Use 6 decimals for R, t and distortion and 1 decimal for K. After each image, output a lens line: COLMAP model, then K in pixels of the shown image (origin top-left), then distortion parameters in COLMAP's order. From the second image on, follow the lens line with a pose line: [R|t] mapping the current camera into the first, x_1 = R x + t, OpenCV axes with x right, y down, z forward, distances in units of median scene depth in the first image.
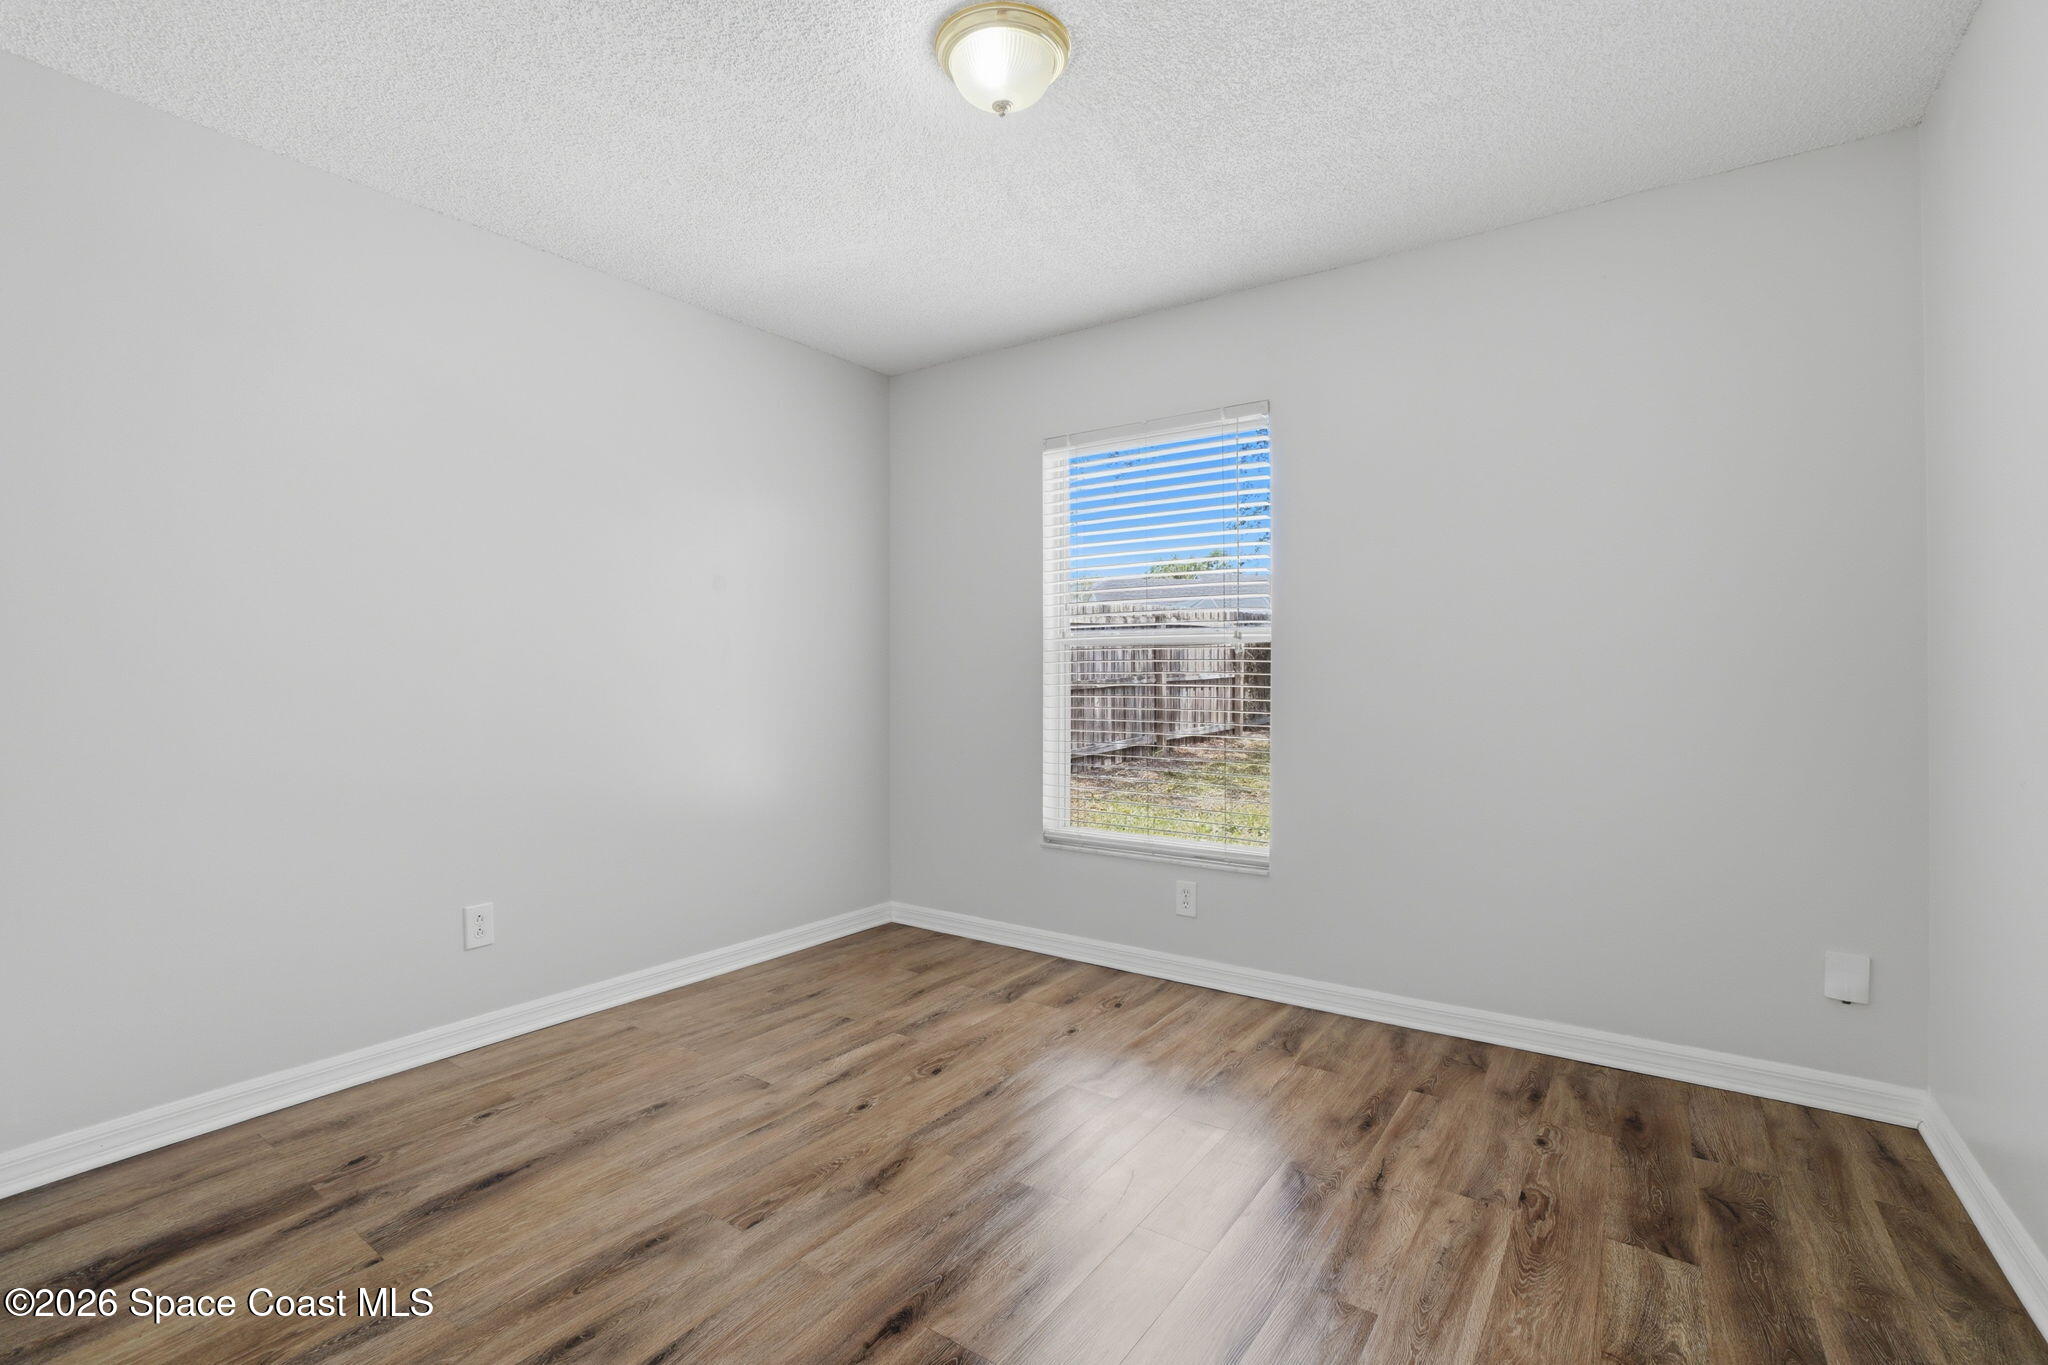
lens RADIAL K [[915.0, 0, 1024.2], [0, 915.0, 667.6], [0, 0, 1]] dist [-0.058664, 0.018894]
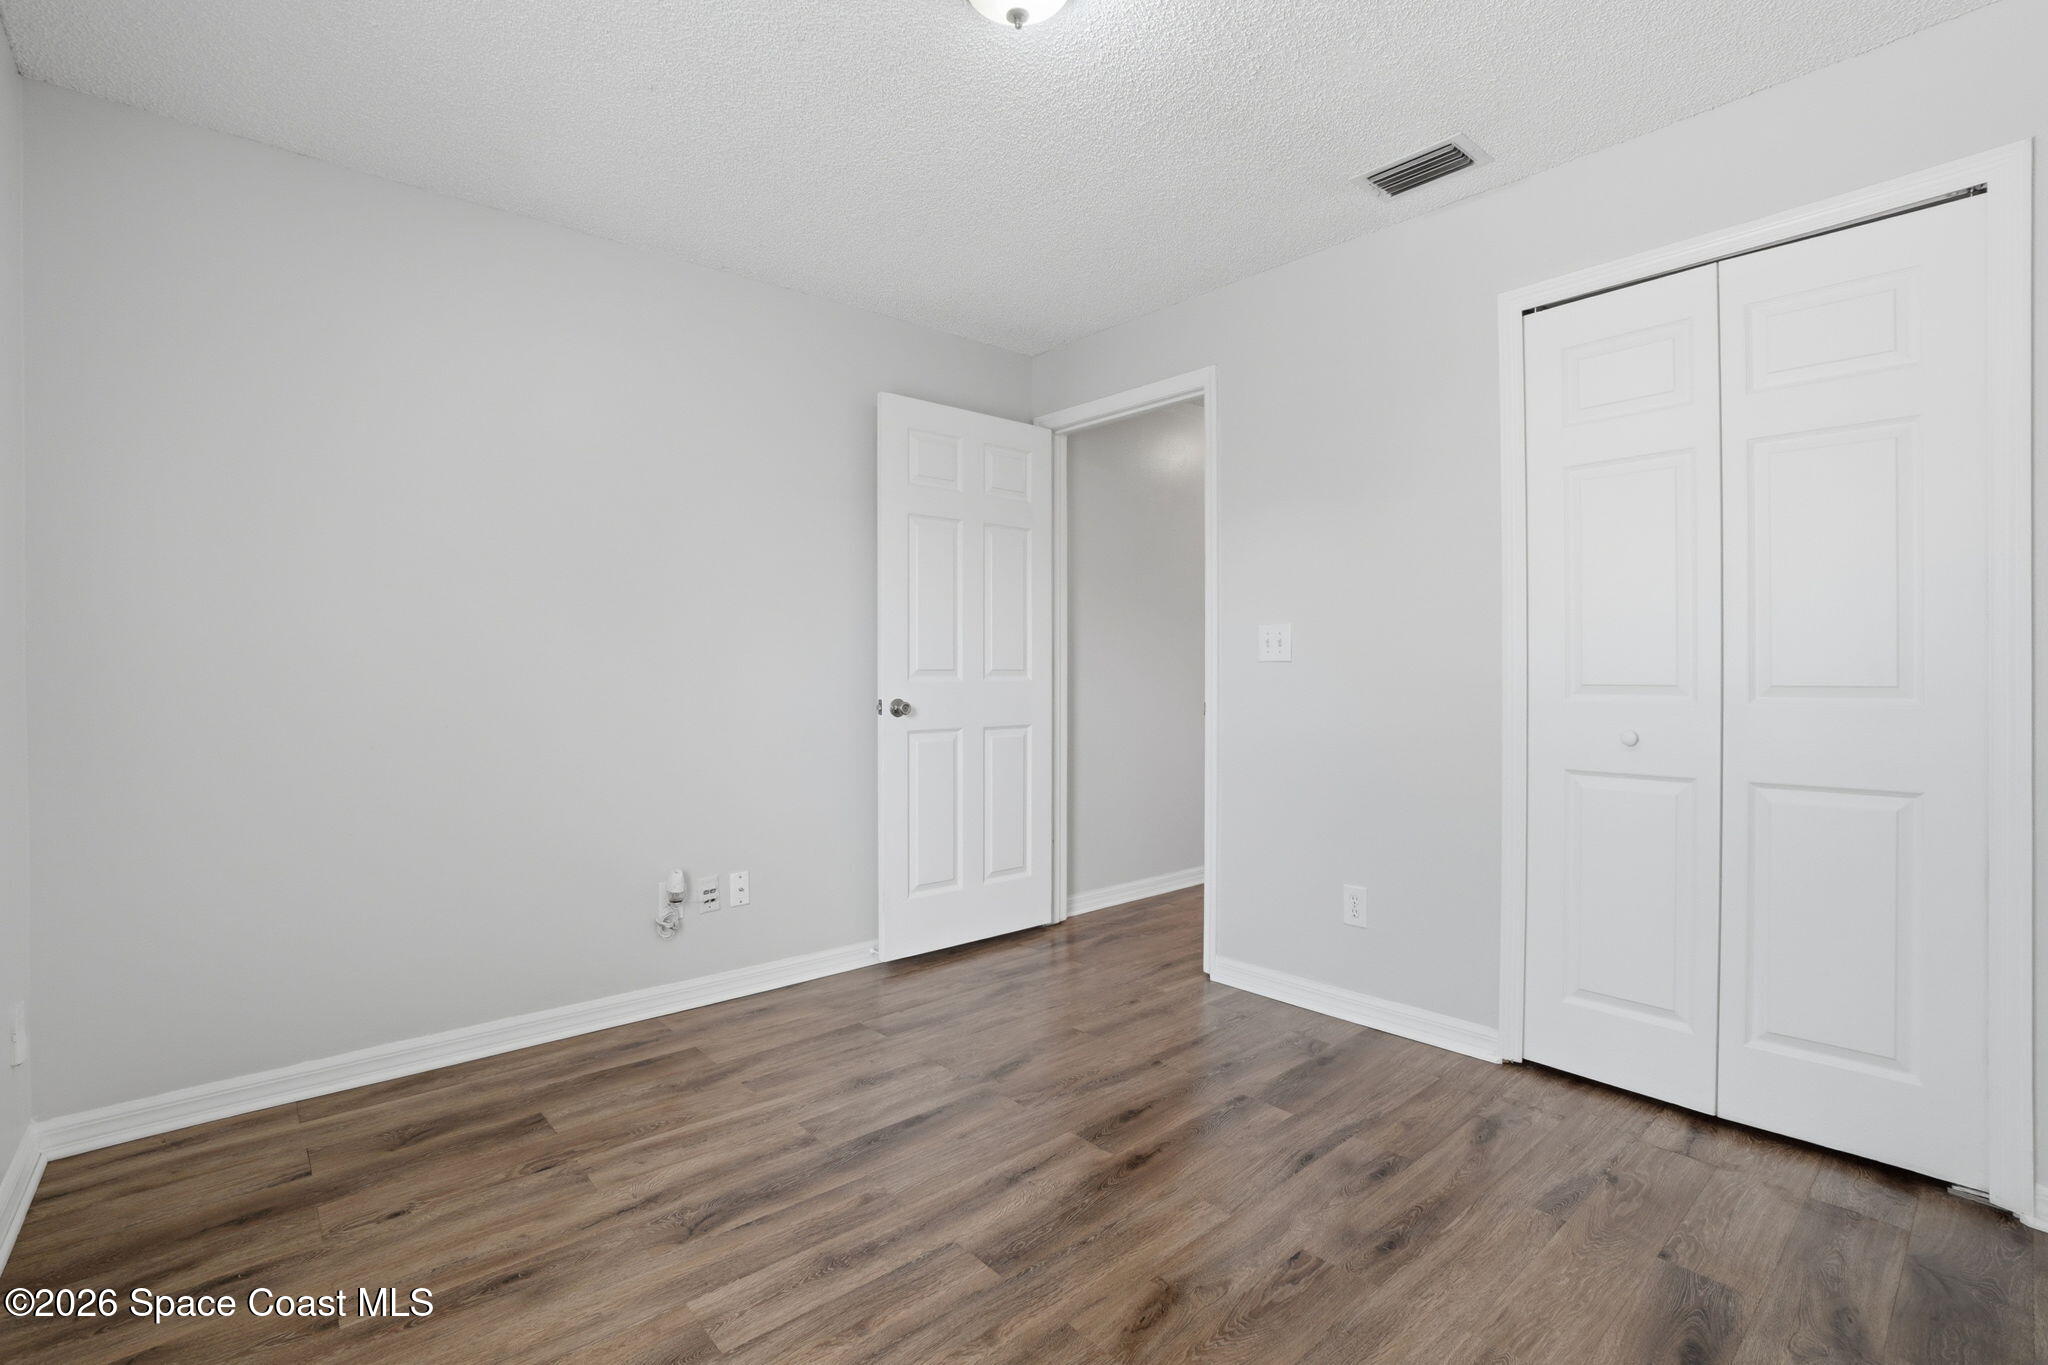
lens RADIAL K [[915.0, 0, 1024.2], [0, 915.0, 667.6], [0, 0, 1]] dist [-0.058664, 0.018894]
pose [[-0.971977, 0.002493, 0.235062, -0.246638], [0.001078, 0.999981, -0.006146, 0.011893], [-0.235073, -0.005720, -0.971961, 1.967436]]
